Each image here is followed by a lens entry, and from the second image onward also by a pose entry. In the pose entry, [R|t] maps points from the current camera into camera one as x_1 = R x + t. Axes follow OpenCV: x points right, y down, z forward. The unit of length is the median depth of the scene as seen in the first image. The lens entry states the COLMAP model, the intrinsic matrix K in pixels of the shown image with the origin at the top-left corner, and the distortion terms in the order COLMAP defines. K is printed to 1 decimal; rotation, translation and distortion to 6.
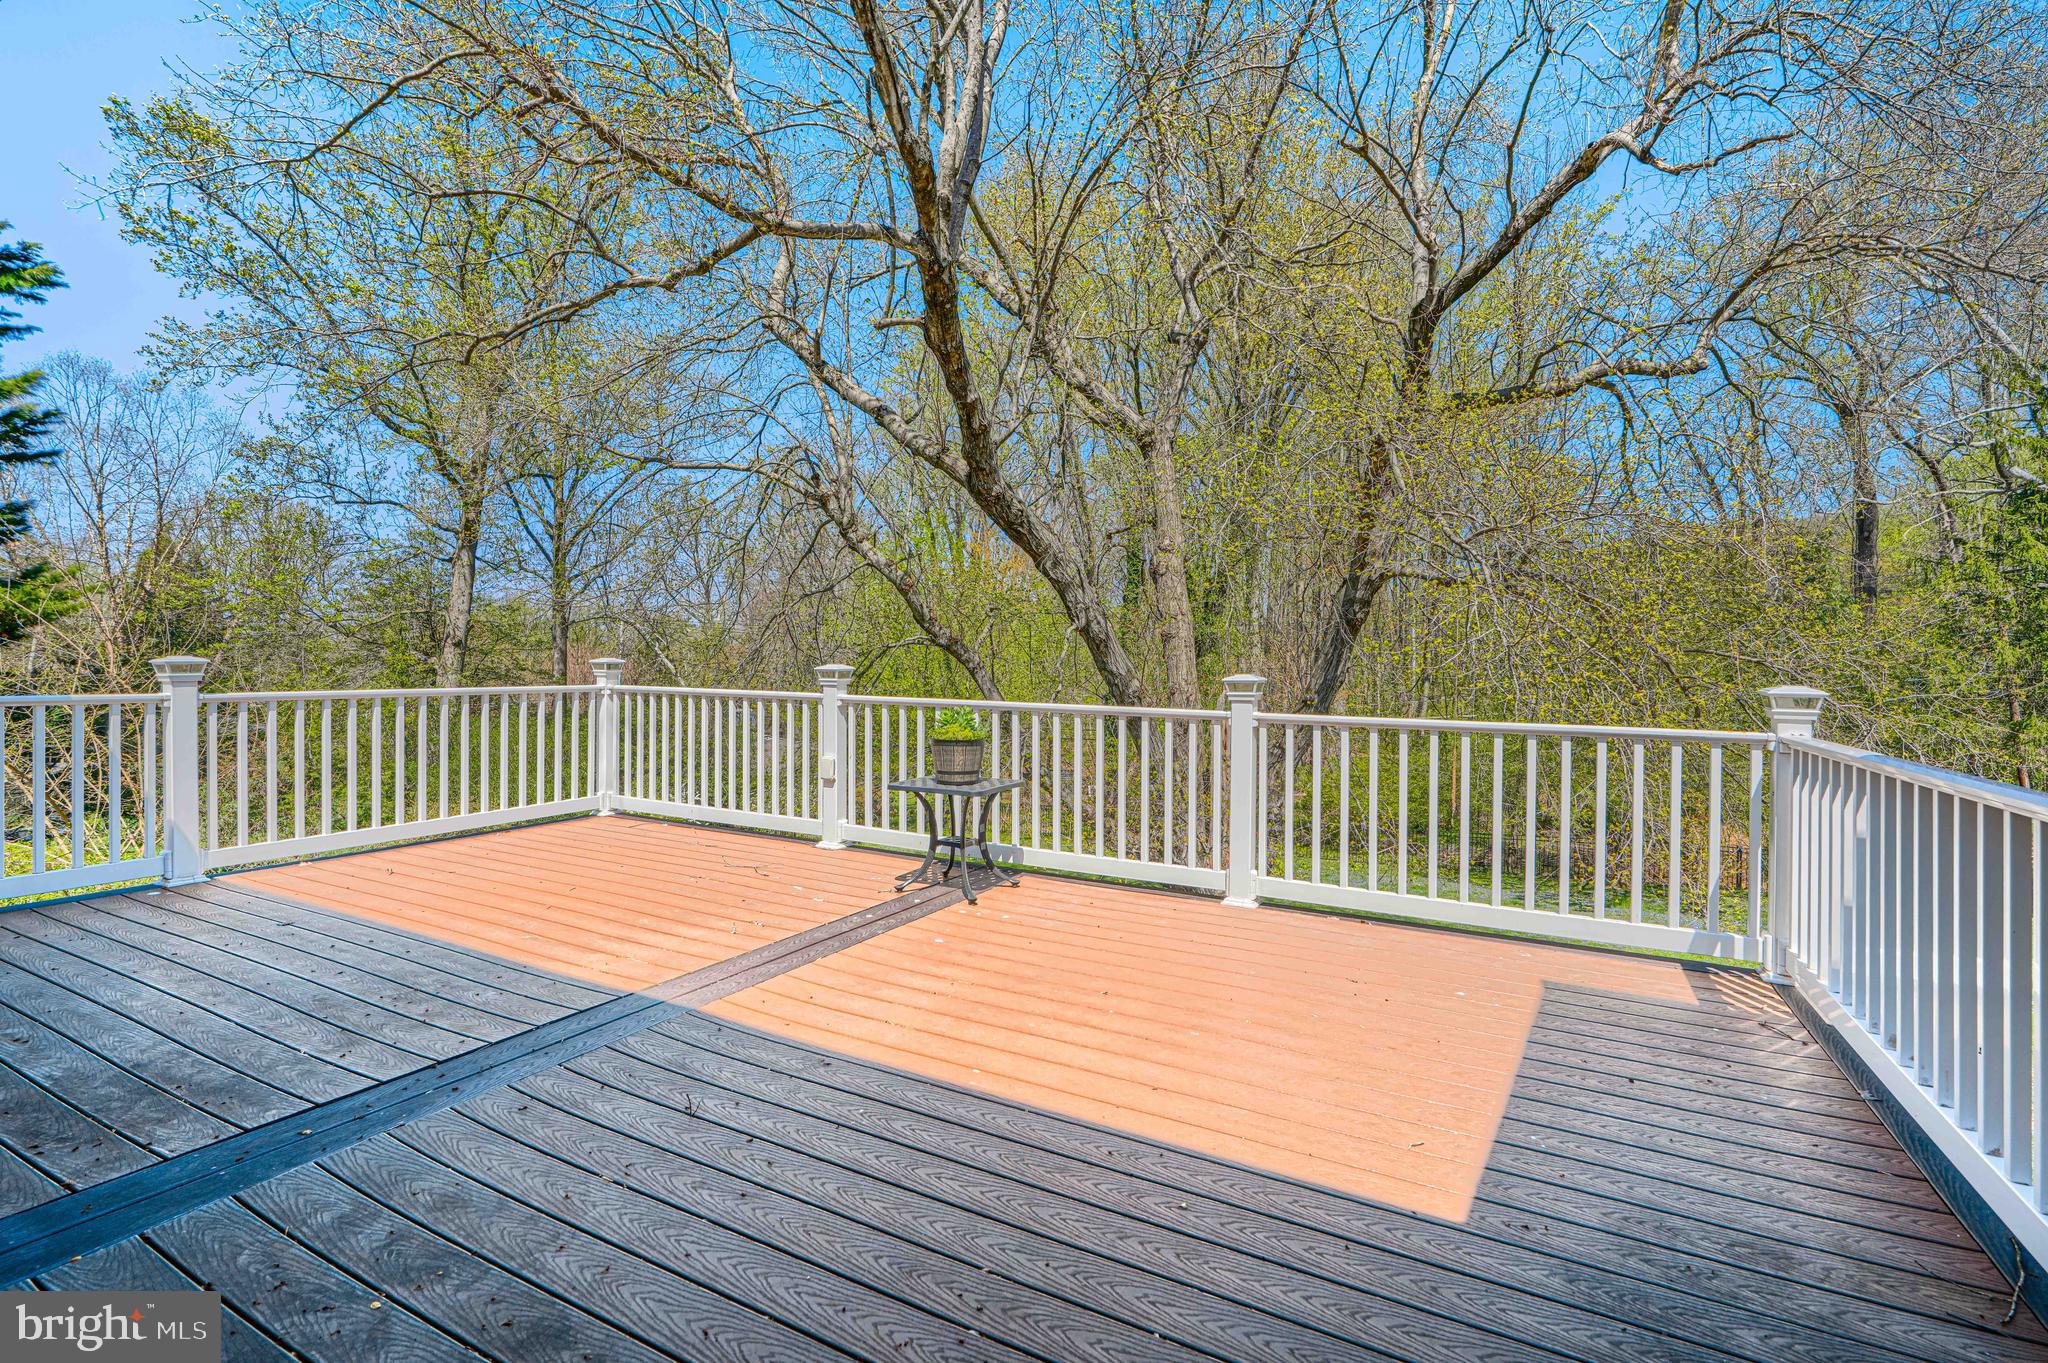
lens RADIAL K [[942.5, 0, 1026.7], [0, 942.5, 677.4], [0, 0, 1]] dist [-0.001993, -0.000429]
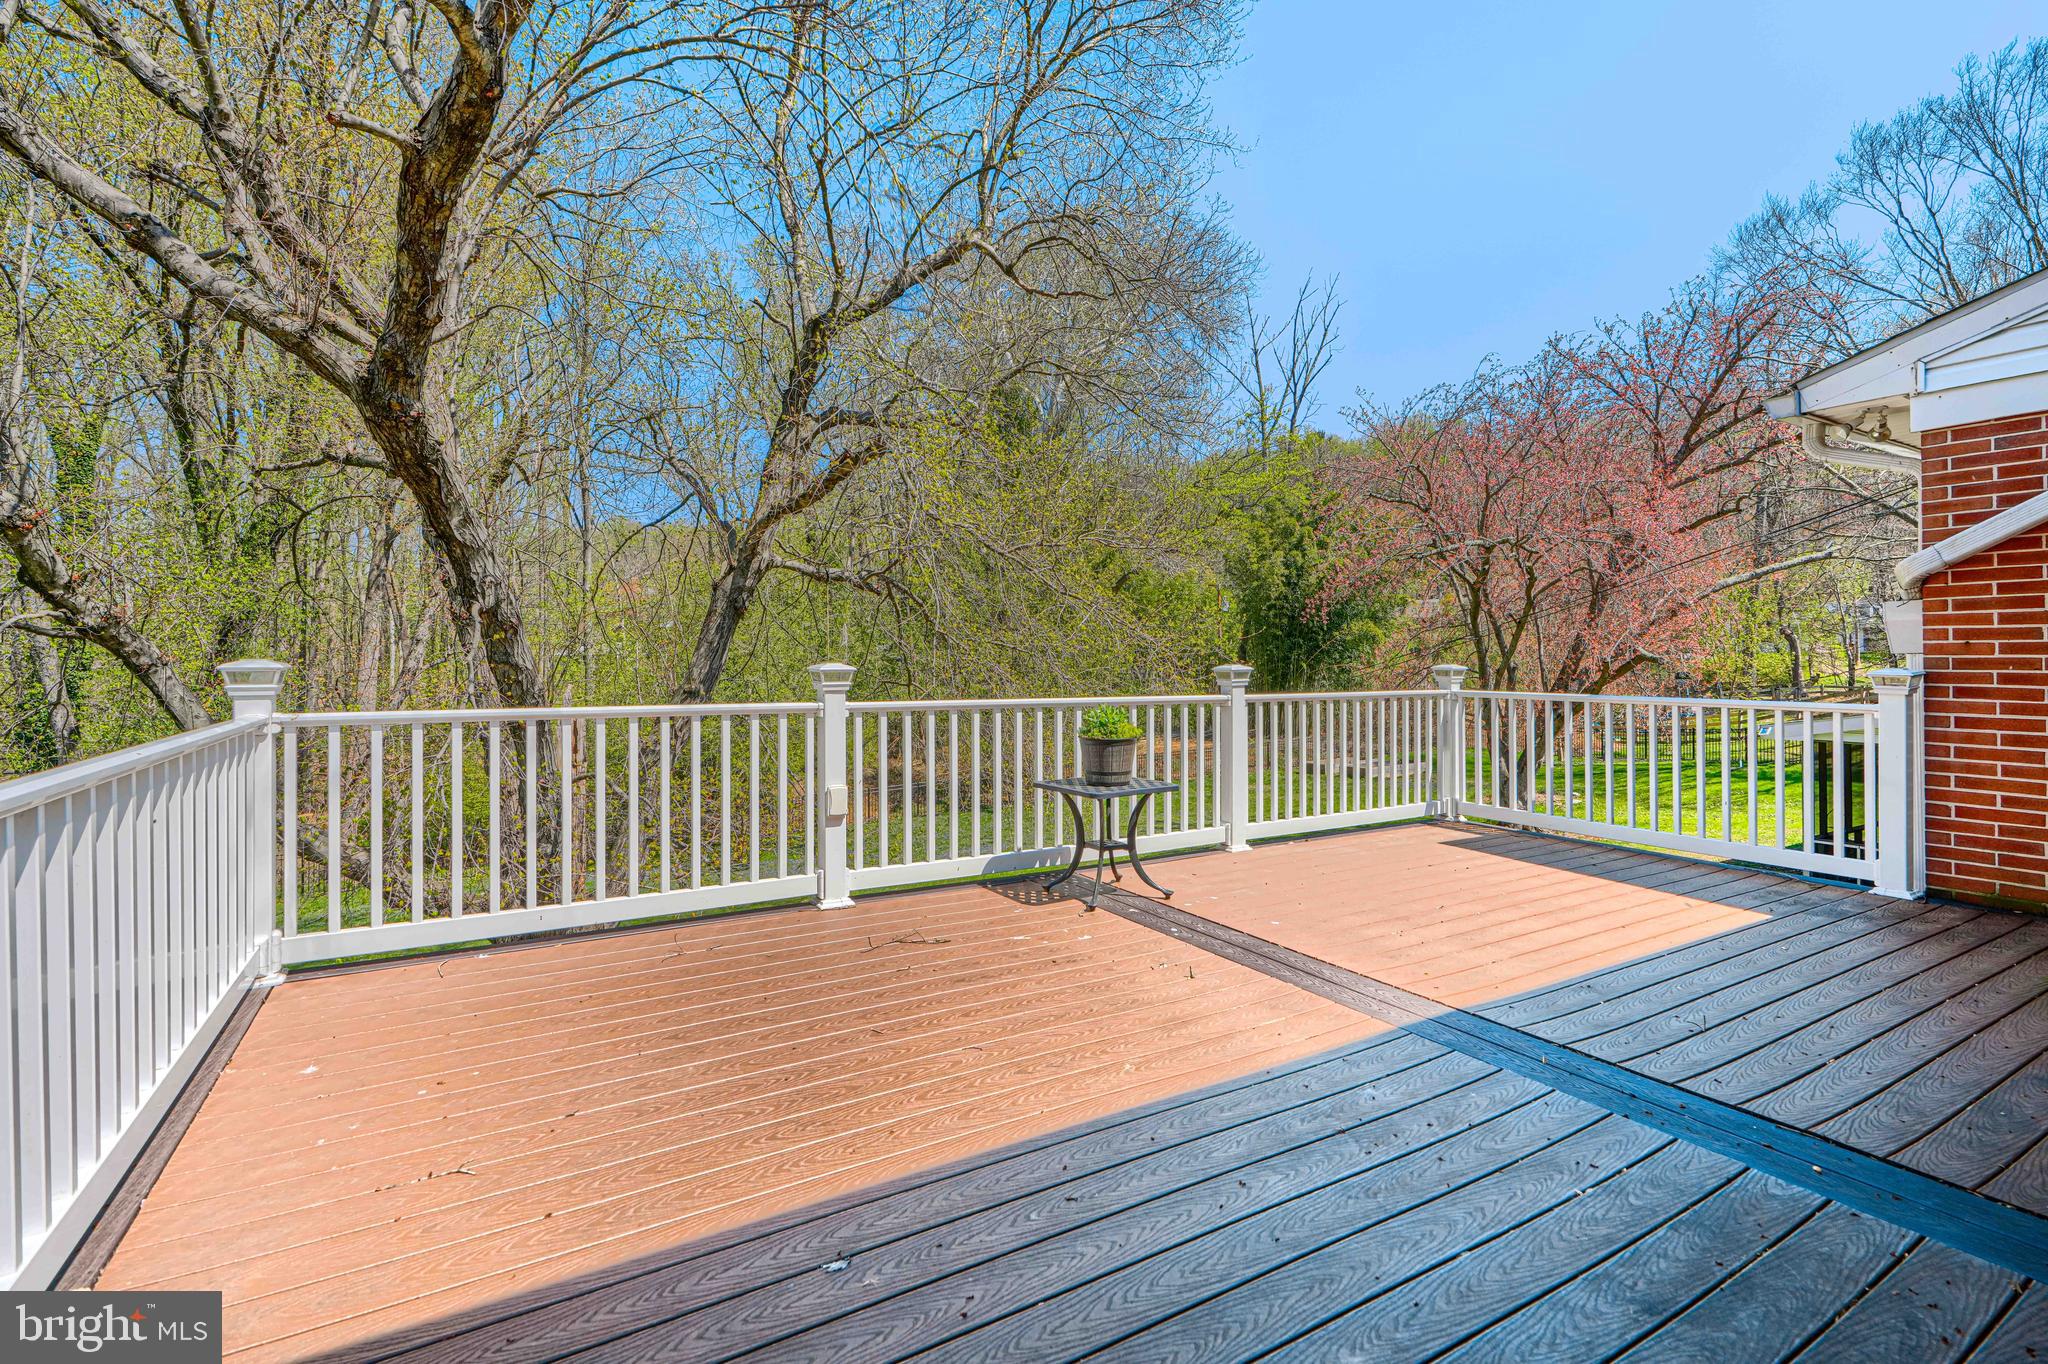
lens RADIAL K [[942.5, 0, 1060.1], [0, 942.5, 641.3], [0, 0, 1]] dist [-0.001993, -0.000429]
pose [[0.499981, -0.001557, 0.866035, -1.389668], [0.019053, 0.999776, -0.009202, -0.038026], [-0.865827, 0.021101, 0.499899, 0.830374]]
